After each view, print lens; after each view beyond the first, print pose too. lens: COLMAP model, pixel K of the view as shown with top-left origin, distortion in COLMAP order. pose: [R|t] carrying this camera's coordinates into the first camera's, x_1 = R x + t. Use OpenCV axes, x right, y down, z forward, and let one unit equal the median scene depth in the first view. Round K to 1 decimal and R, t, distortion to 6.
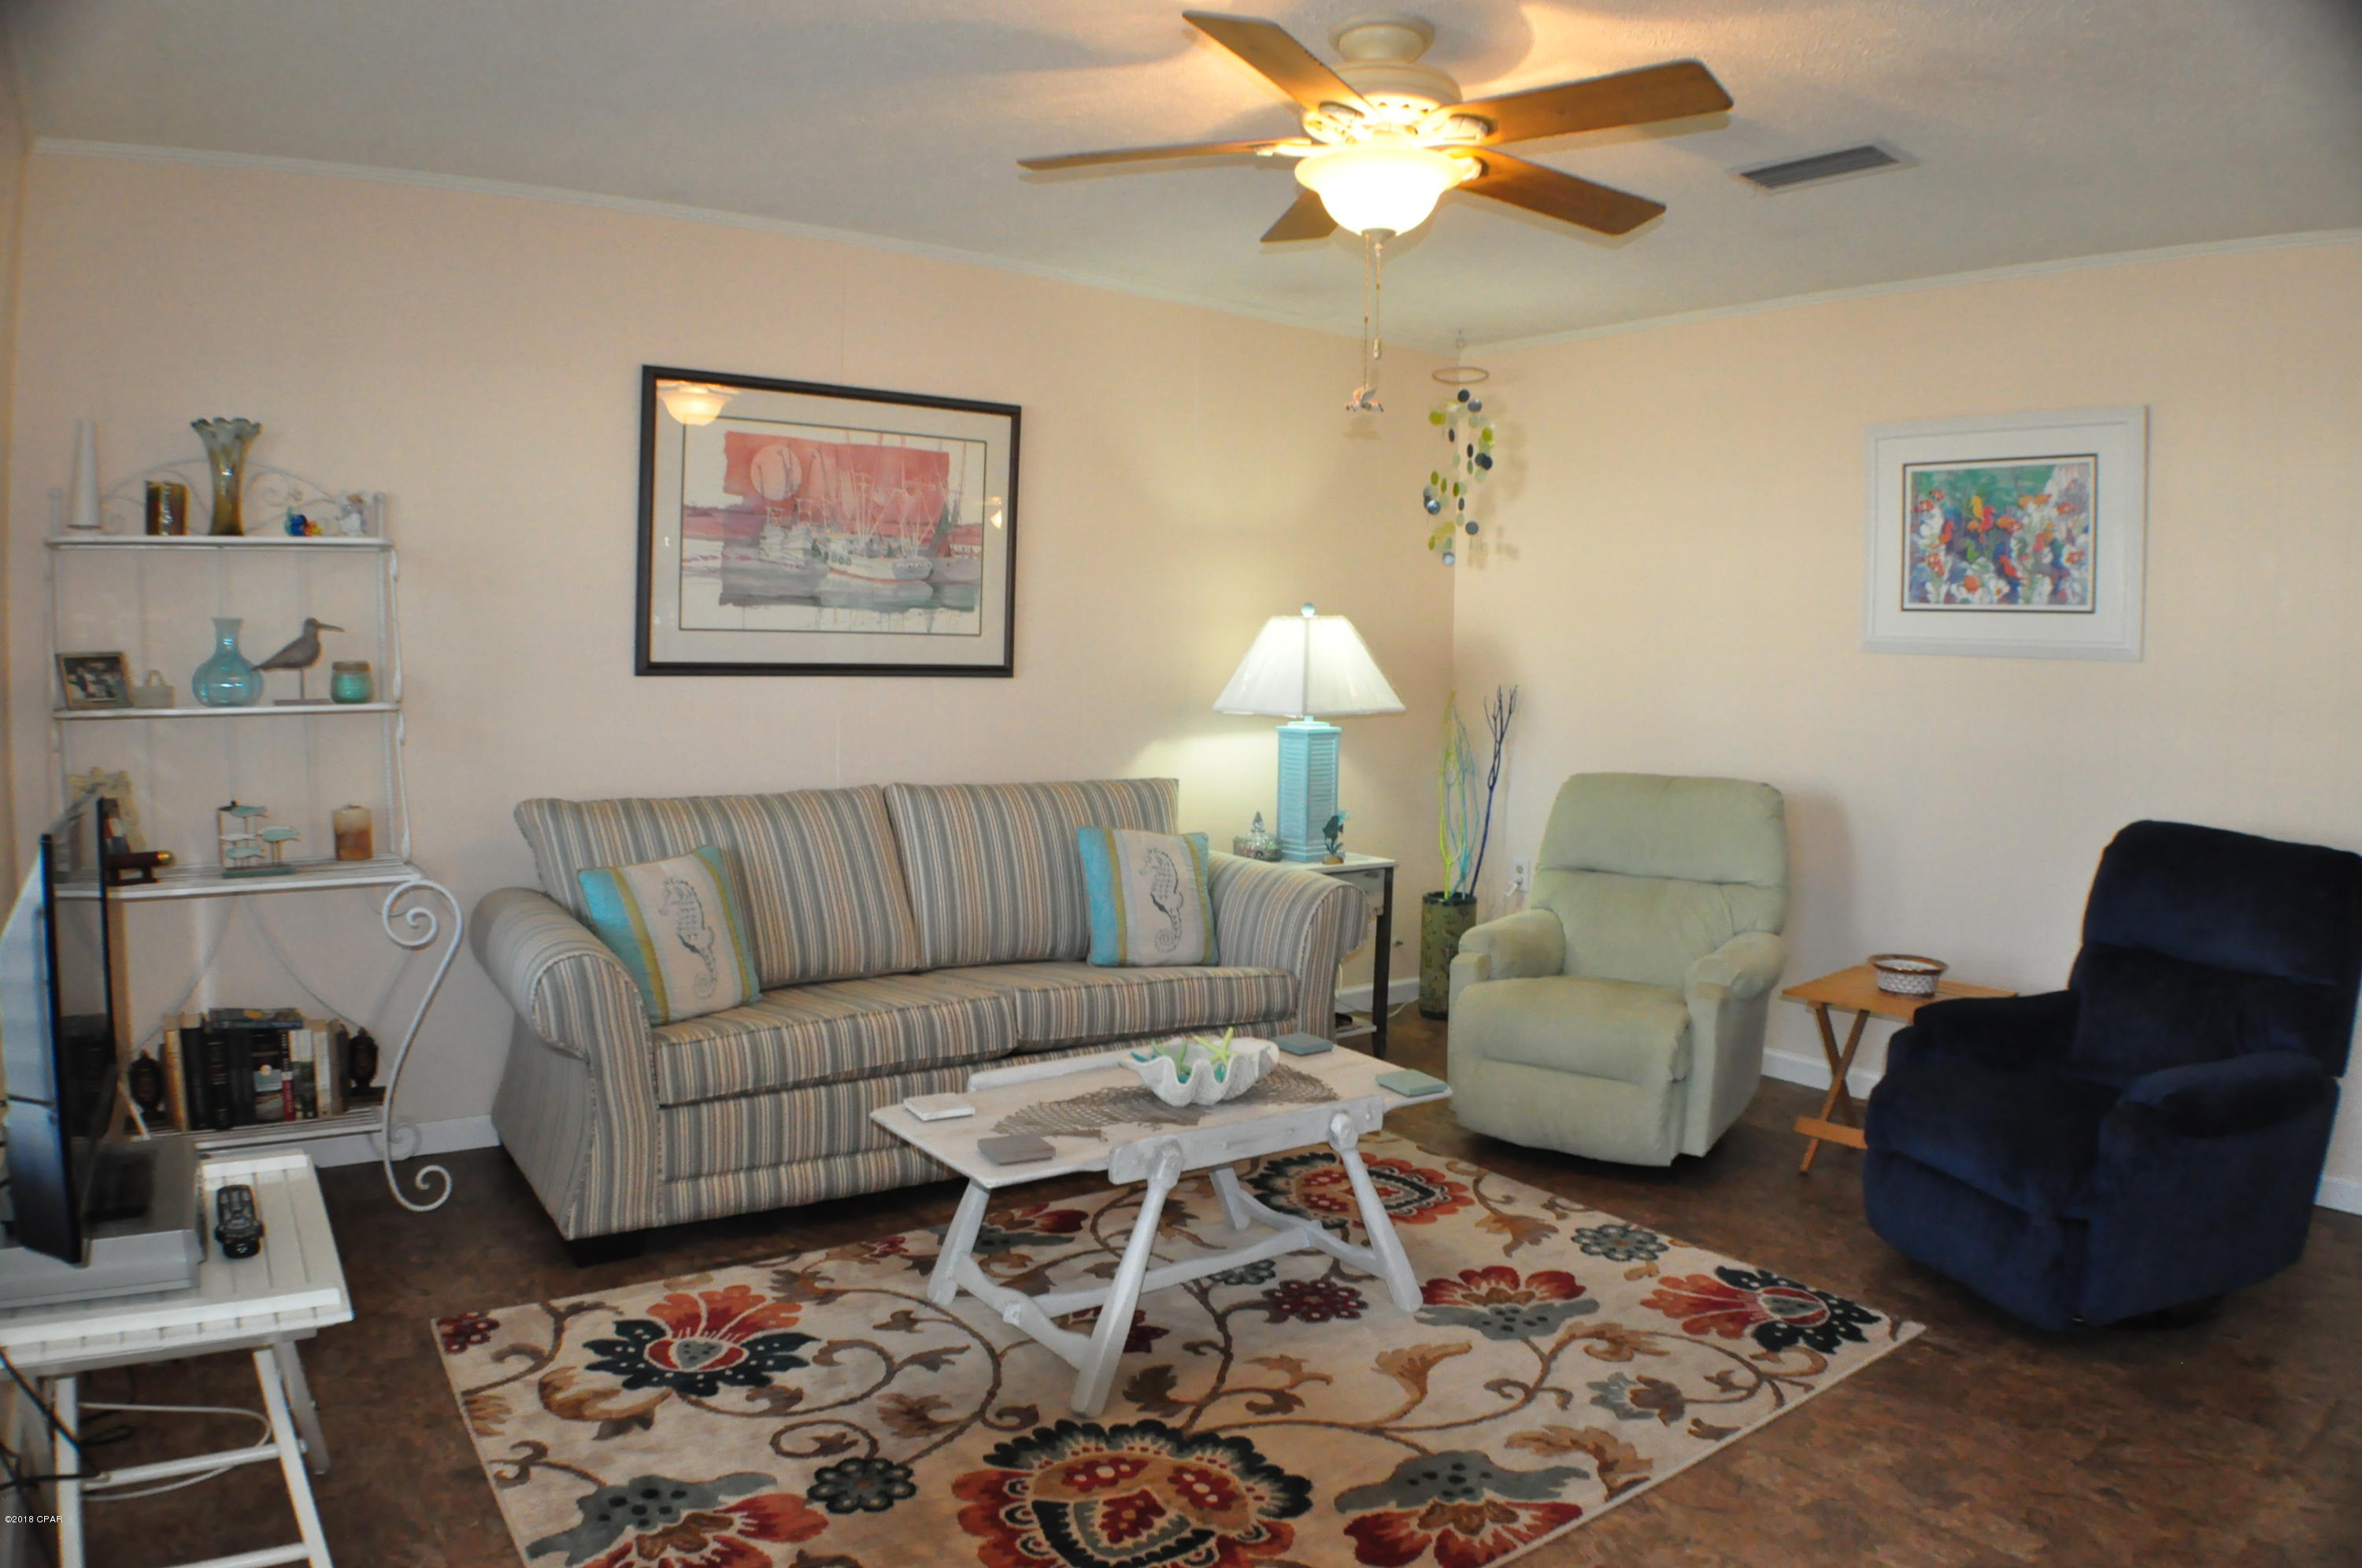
lens RADIAL K [[1530.0, 0, 1174.1], [0, 1530.0, 819.9], [0, 0, 1]] dist [-0.206515, 0.037167]
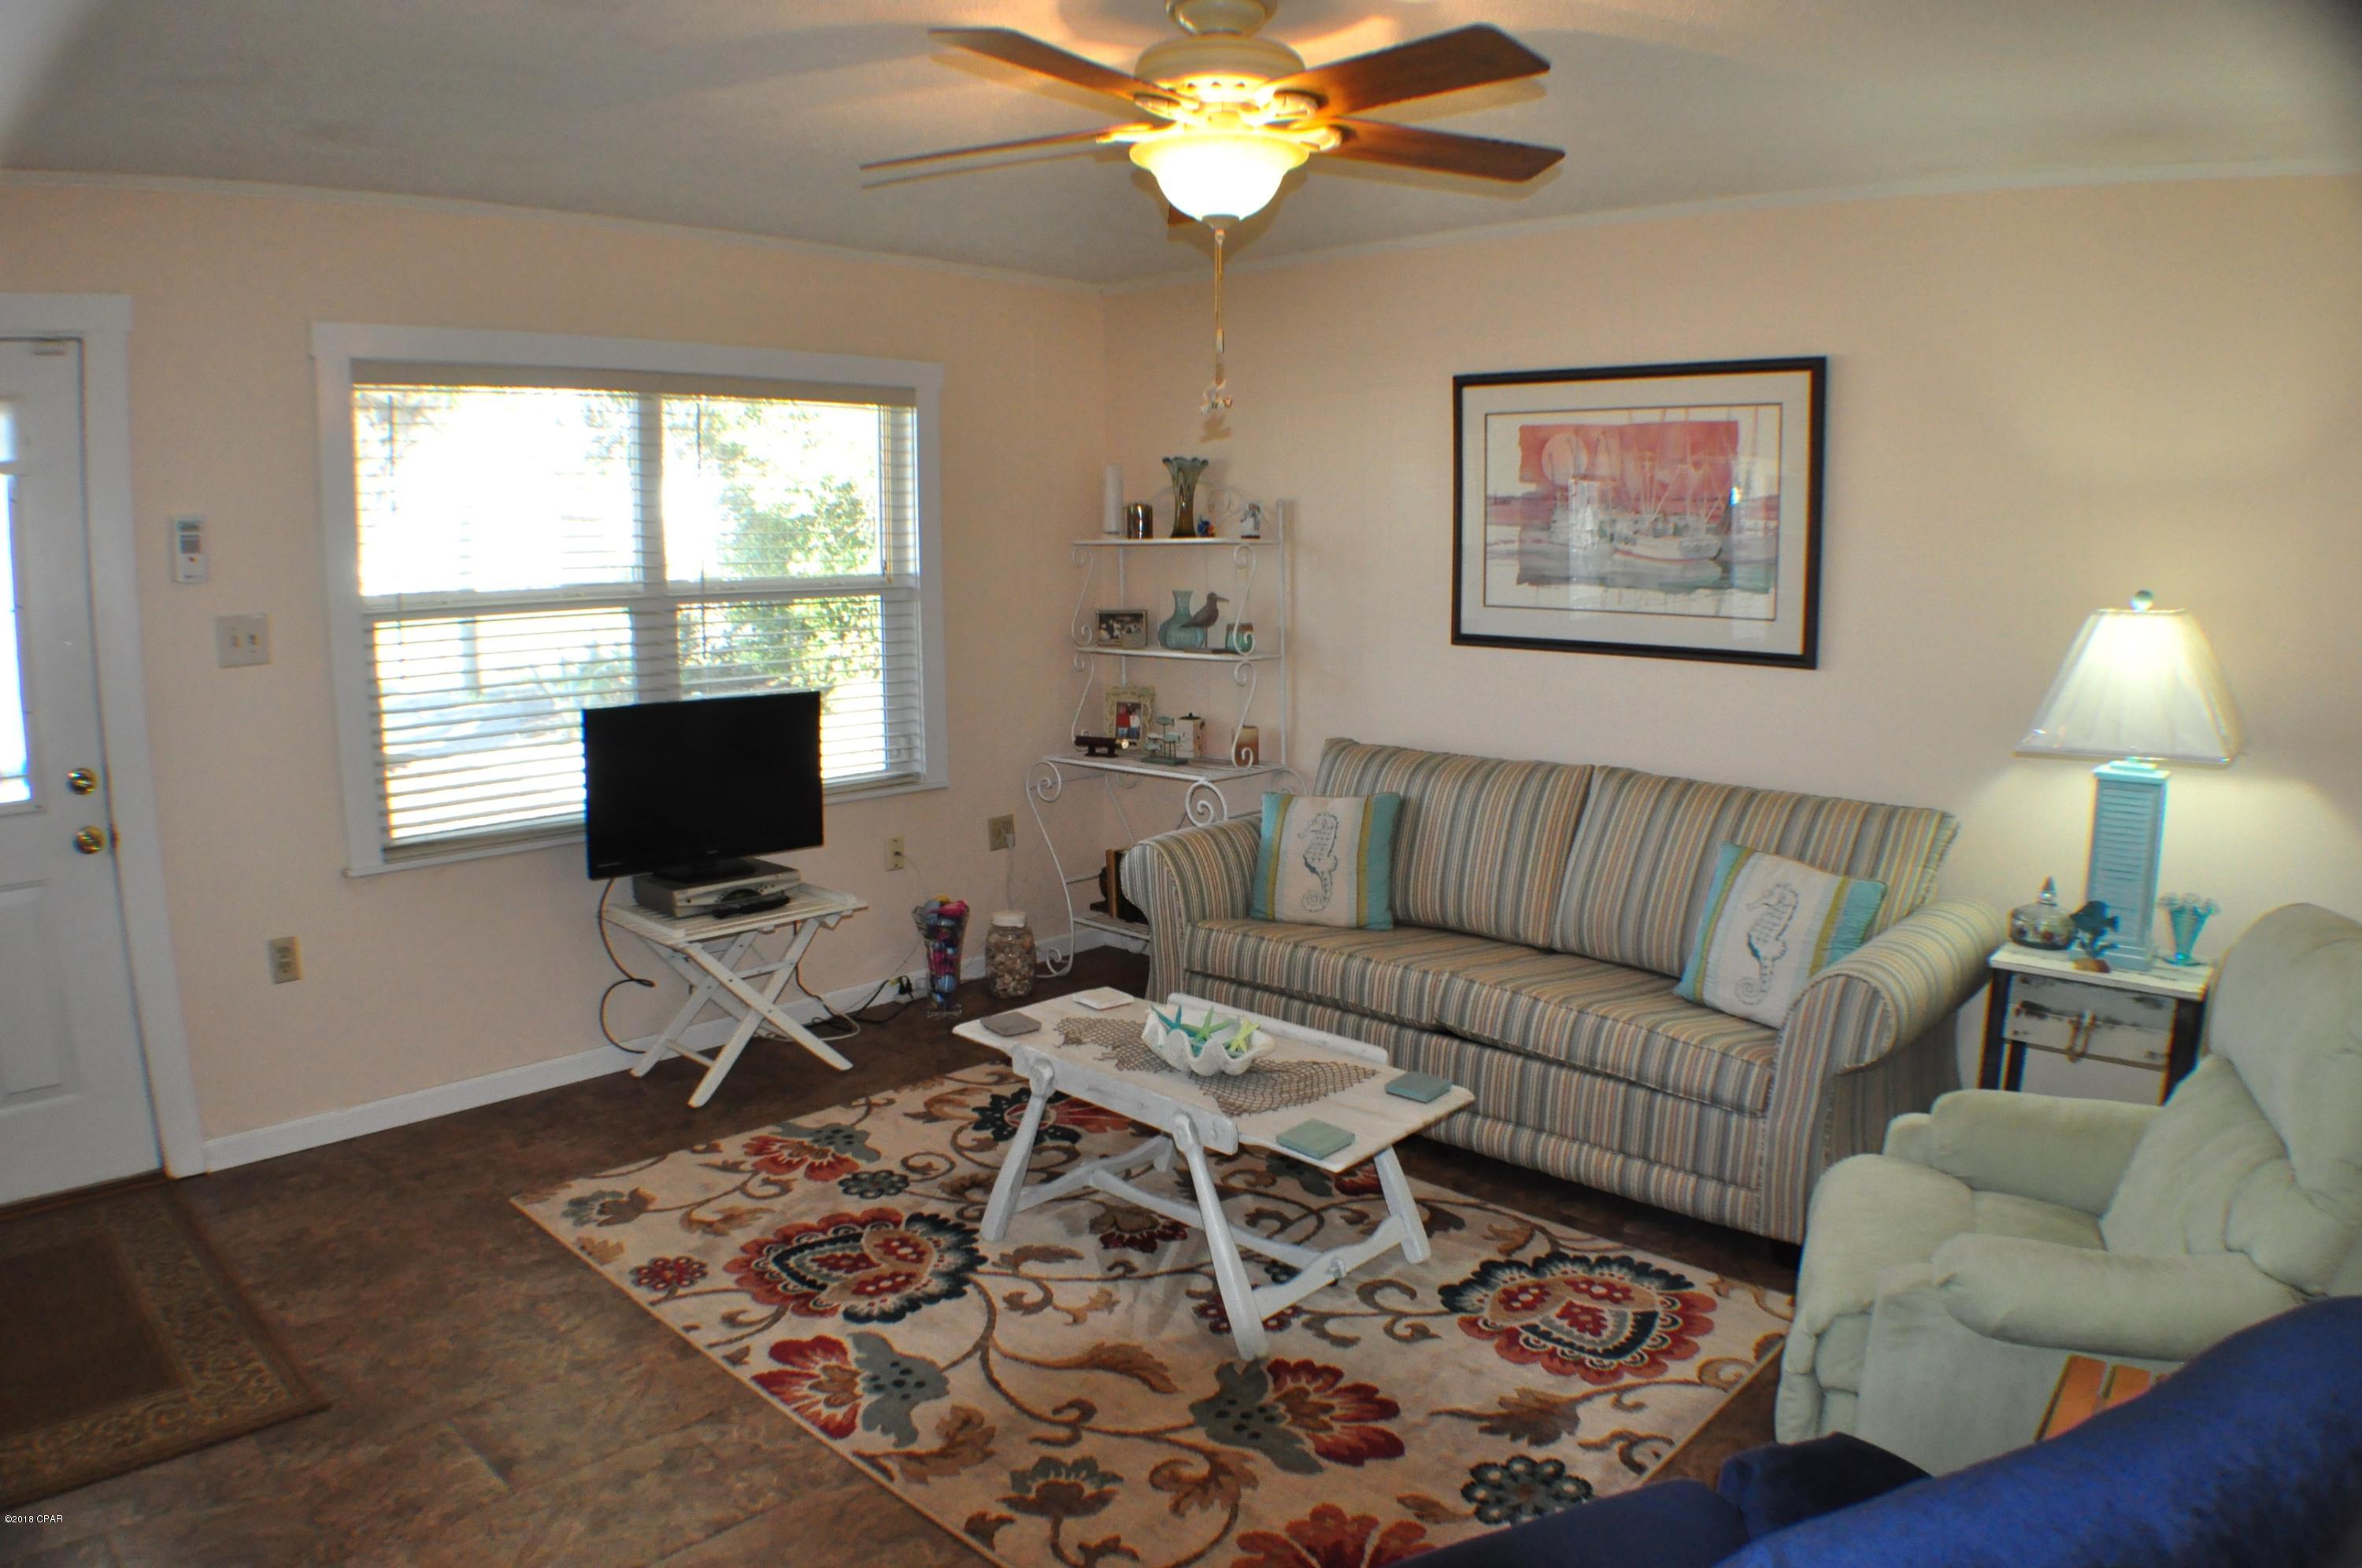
lens RADIAL K [[1530.0, 0, 1174.1], [0, 1530.0, 819.9], [0, 0, 1]] dist [-0.206515, 0.037167]
pose [[0.172180, 0.155123, -0.972775, 0.760948], [-0.096023, 0.985463, 0.140151, -0.104223], [0.980374, 0.069278, 0.184572, 0.559968]]
